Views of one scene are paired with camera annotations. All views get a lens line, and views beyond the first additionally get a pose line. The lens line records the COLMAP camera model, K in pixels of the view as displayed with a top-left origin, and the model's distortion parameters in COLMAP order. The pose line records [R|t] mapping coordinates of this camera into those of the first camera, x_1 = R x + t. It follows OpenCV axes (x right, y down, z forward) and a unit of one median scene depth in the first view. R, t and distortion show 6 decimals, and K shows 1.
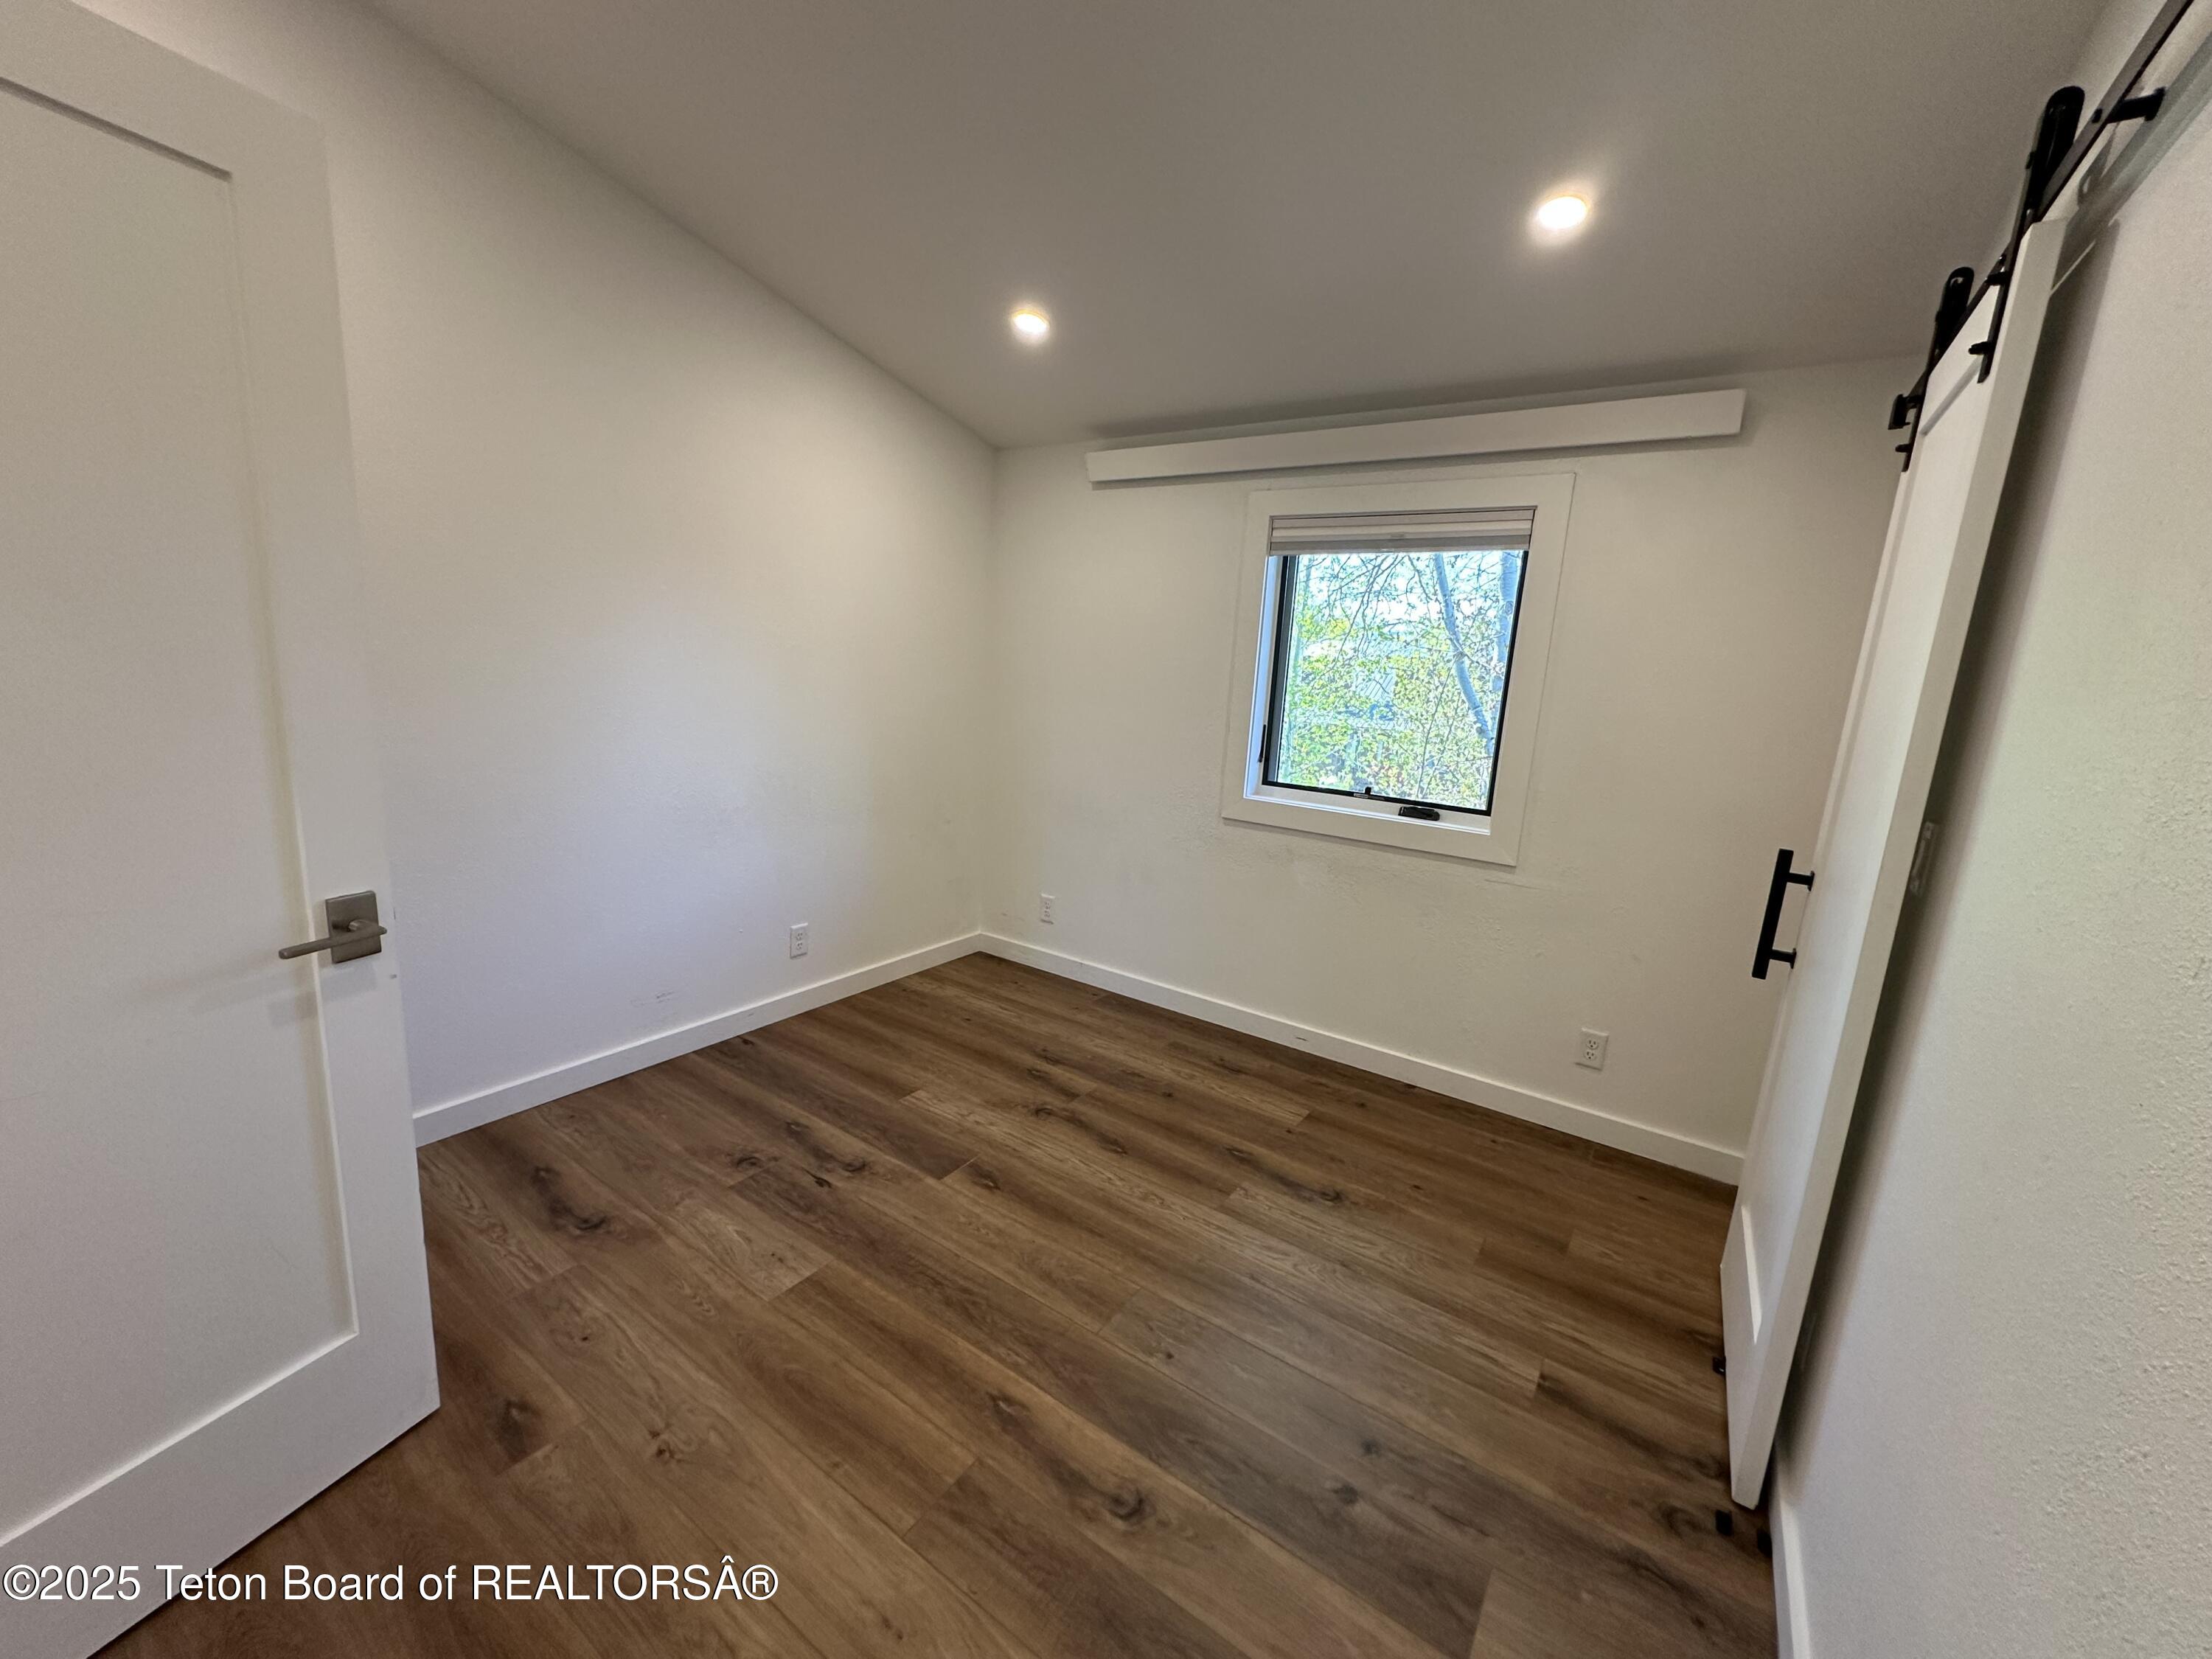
lens RADIAL K [[874.3, 0, 1106.0], [0, 874.3, 829.5], [0, 0, 1]] dist [-0.002086, -0.000506]
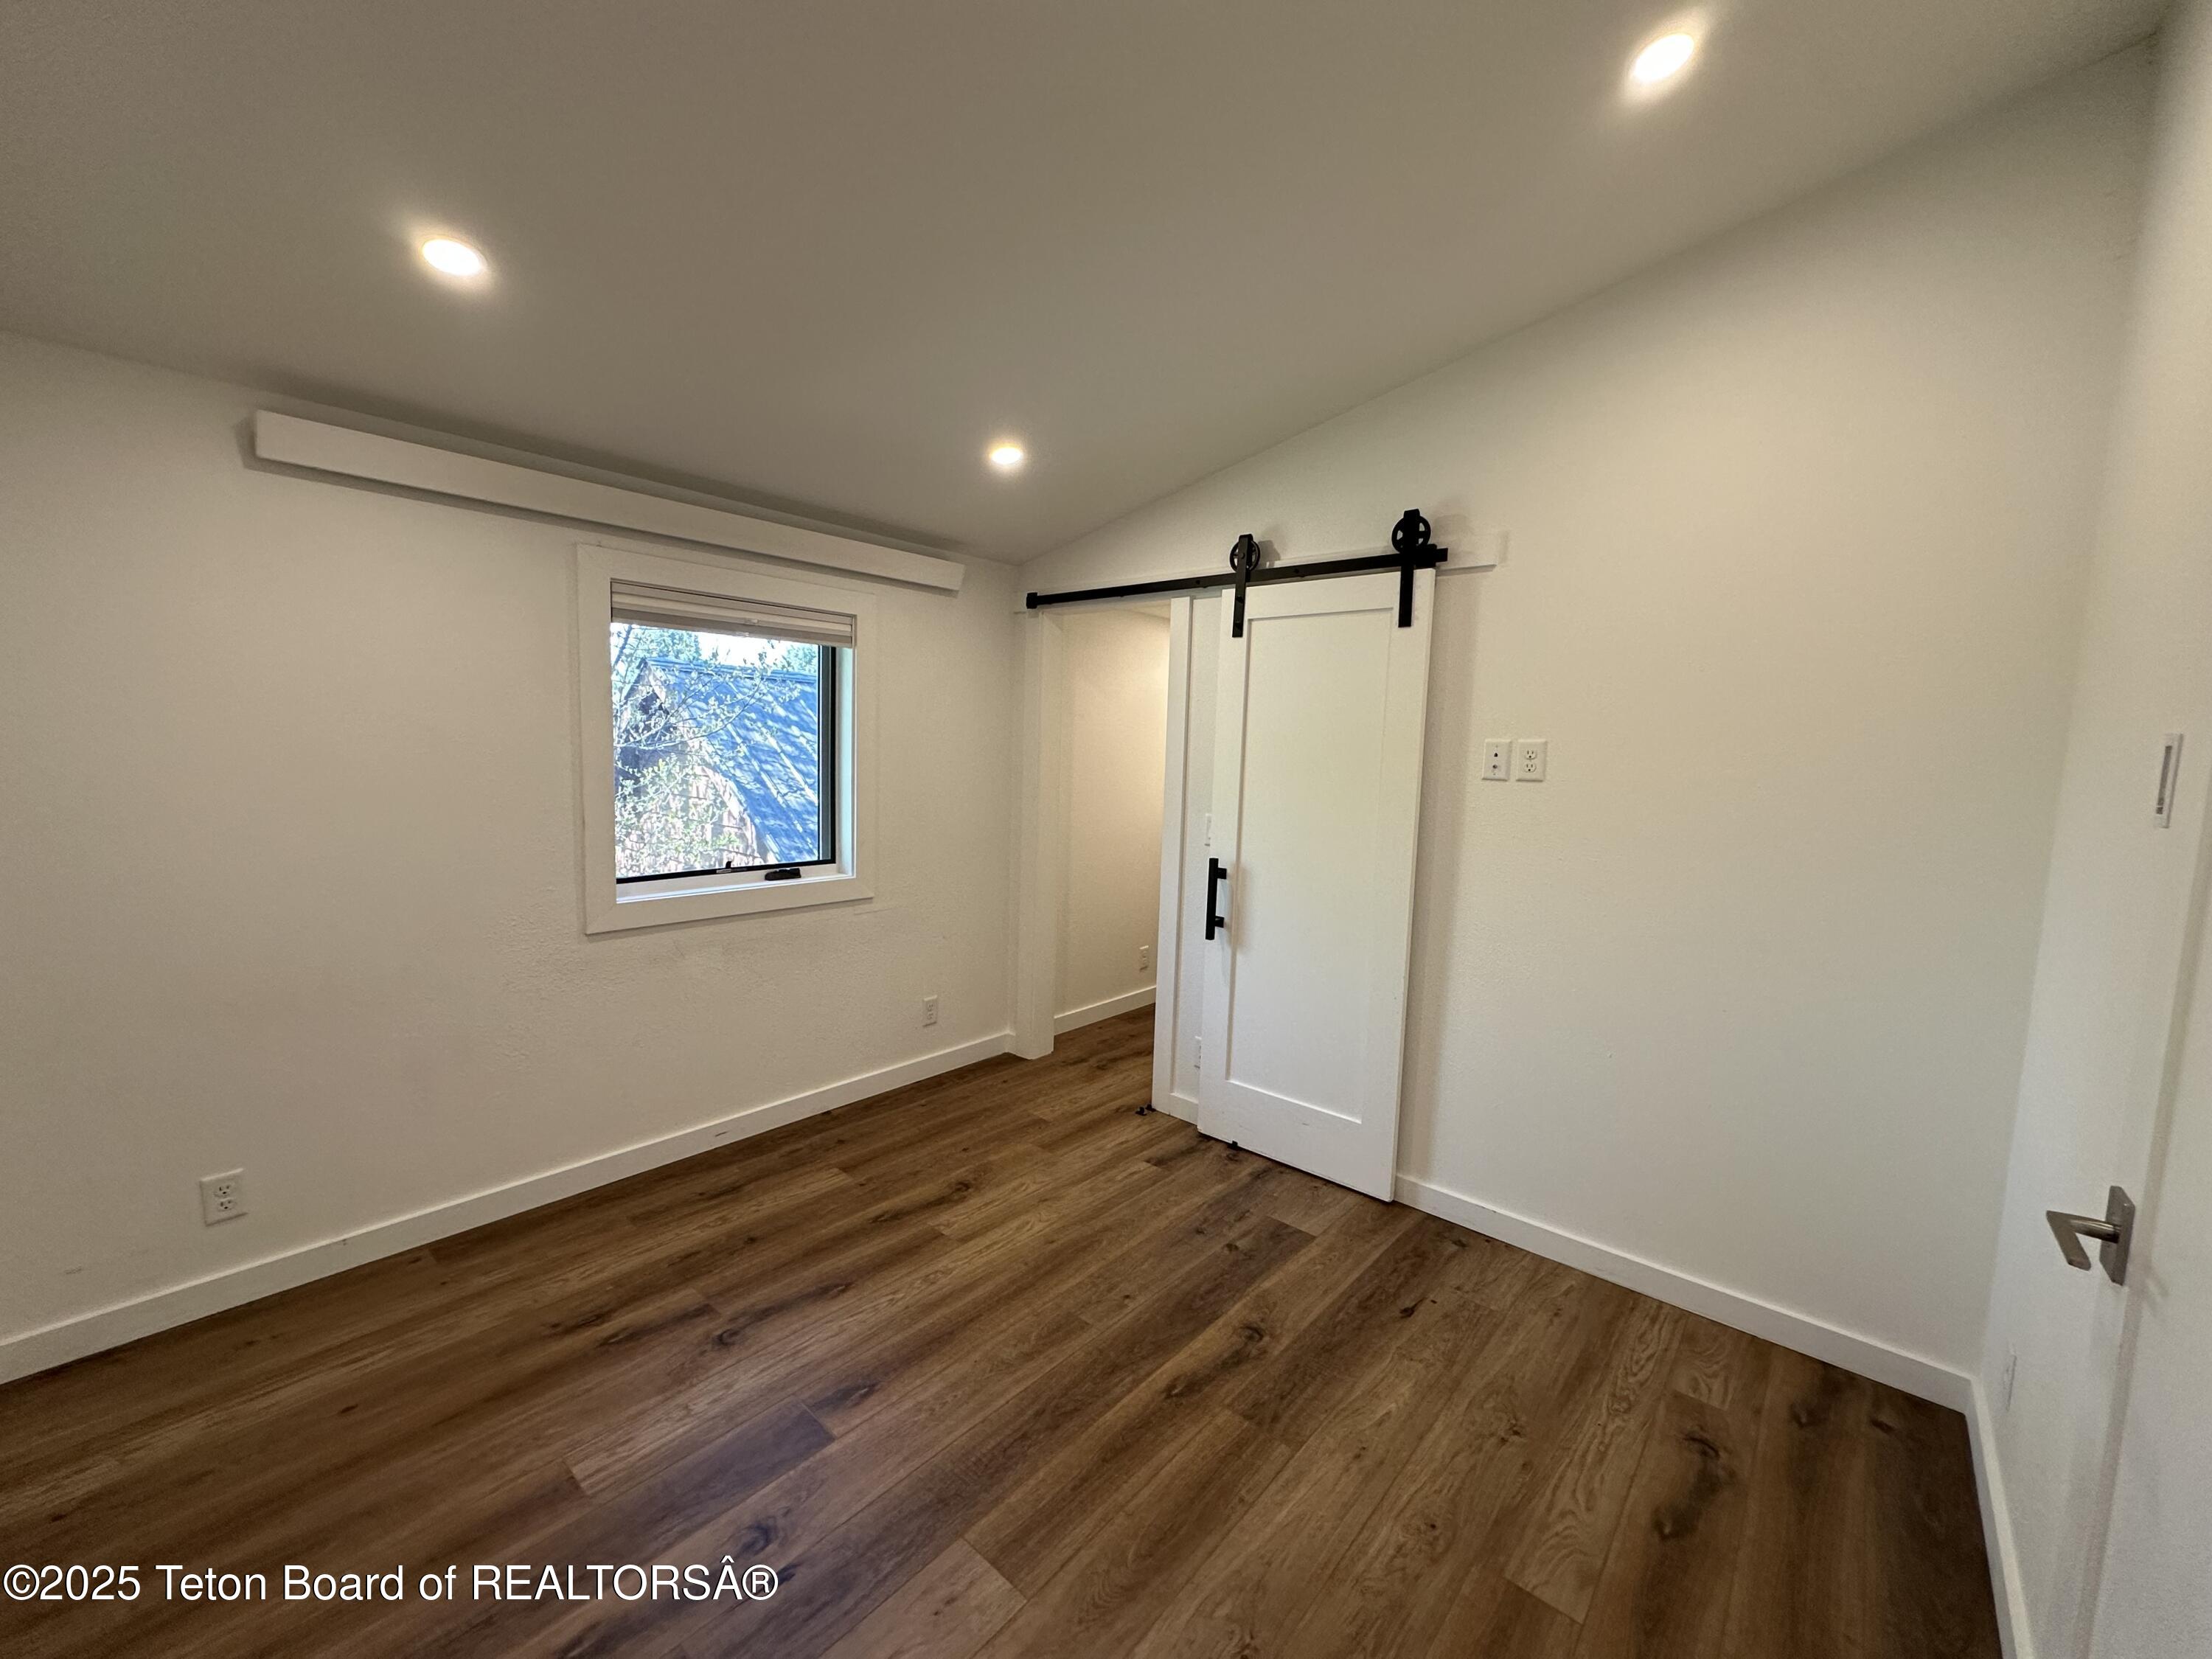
lens RADIAL K [[874.3, 0, 1106.0], [0, 874.3, 829.5], [0, 0, 1]] dist [-0.002086, -0.000506]
pose [[0.120350, -0.156840, 0.980264, -0.880736], [0.163873, 0.977033, 0.136204, -0.210125], [-0.979113, 0.144247, 0.143288, 0.593850]]
